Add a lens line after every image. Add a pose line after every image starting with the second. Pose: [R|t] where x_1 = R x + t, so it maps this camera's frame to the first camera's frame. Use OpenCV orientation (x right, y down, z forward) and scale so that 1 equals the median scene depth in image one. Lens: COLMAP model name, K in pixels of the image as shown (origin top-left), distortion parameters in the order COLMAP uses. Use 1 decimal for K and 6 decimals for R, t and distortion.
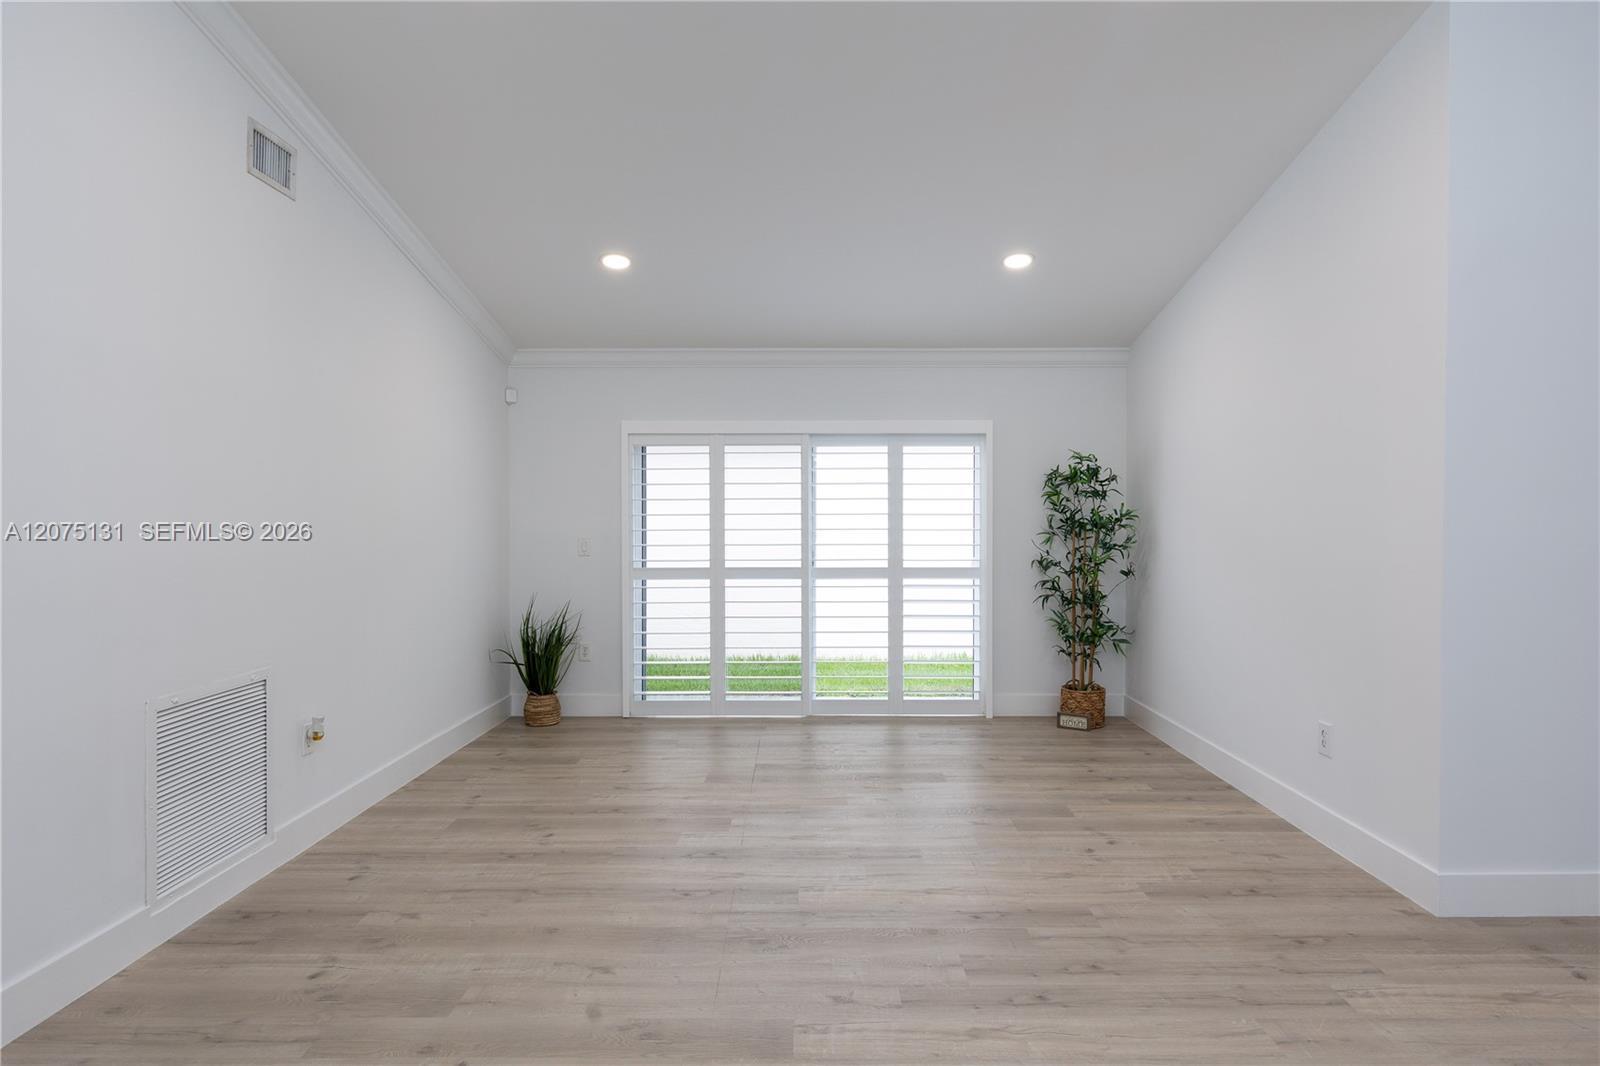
lens RADIAL K [[936.5, 0, 803.6], [0, 936.5, 526.2], [0, 0, 1]] dist [0.004257, -0.001683]
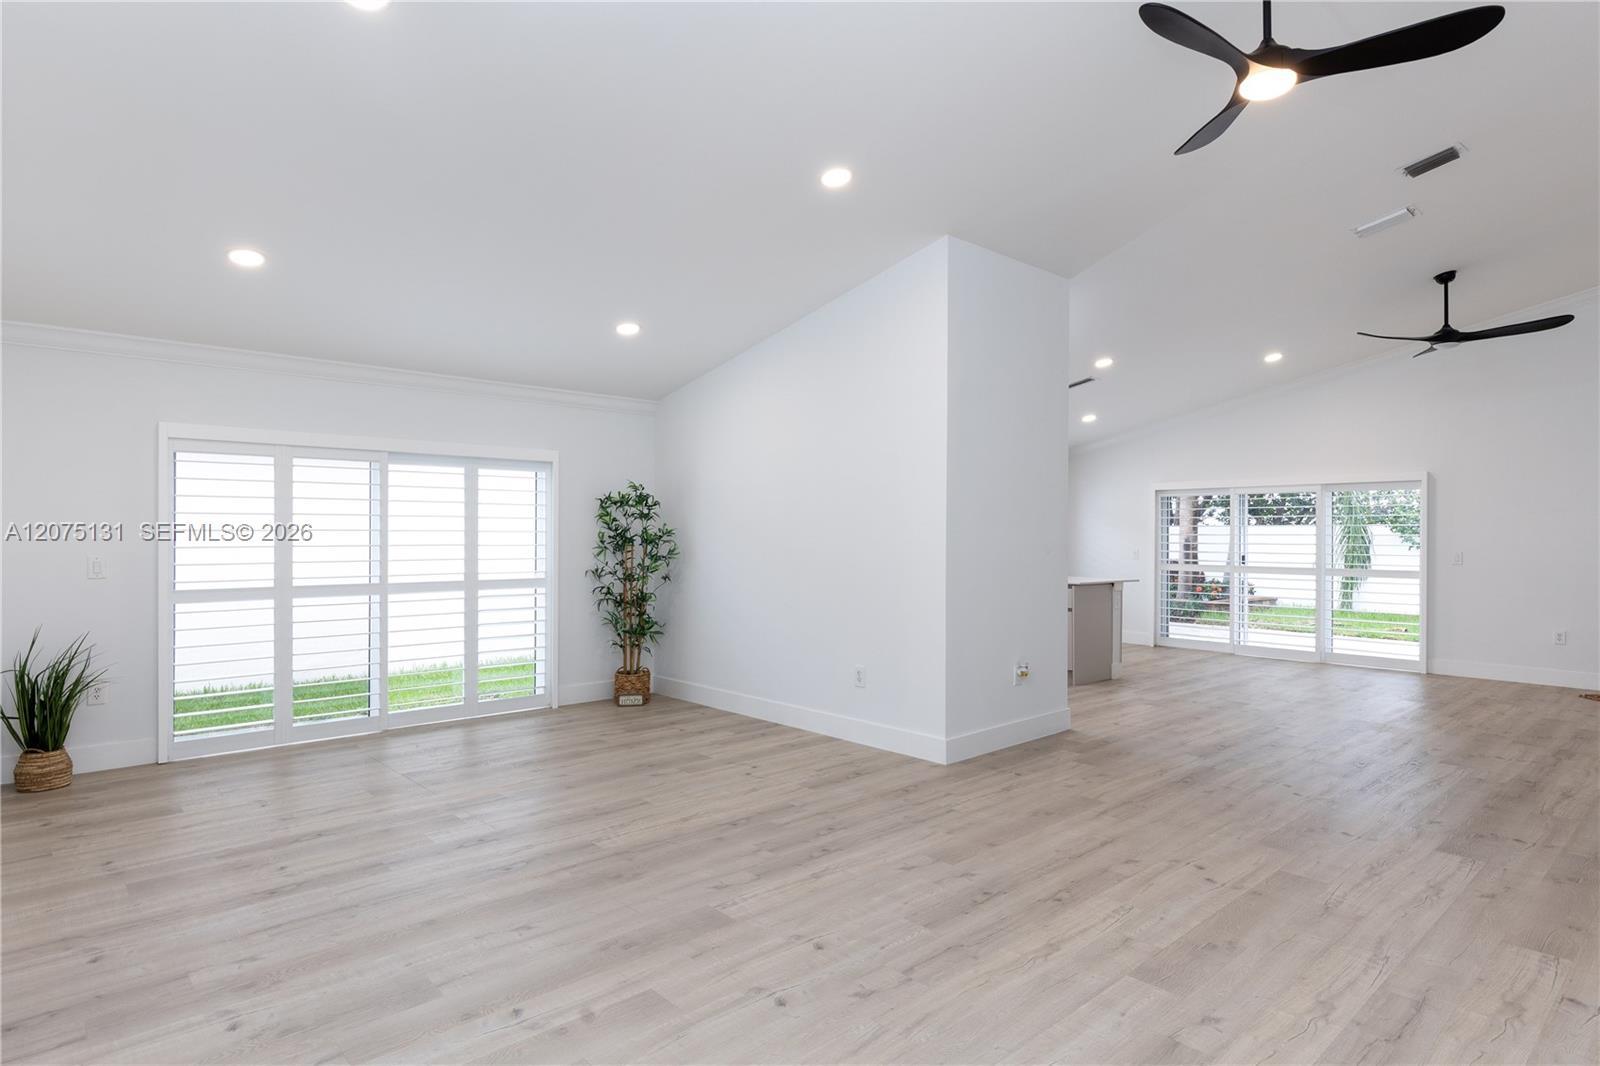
lens RADIAL K [[907.8, 0, 795.4], [0, 907.8, 530.6], [0, 0, 1]] dist [0.014910, -0.004716]
pose [[0.728459, 0.005667, 0.685065, -0.375326], [0.002933, 0.999931, -0.011390, -0.000294], [-0.685083, 0.010306, 0.728392, -0.023833]]
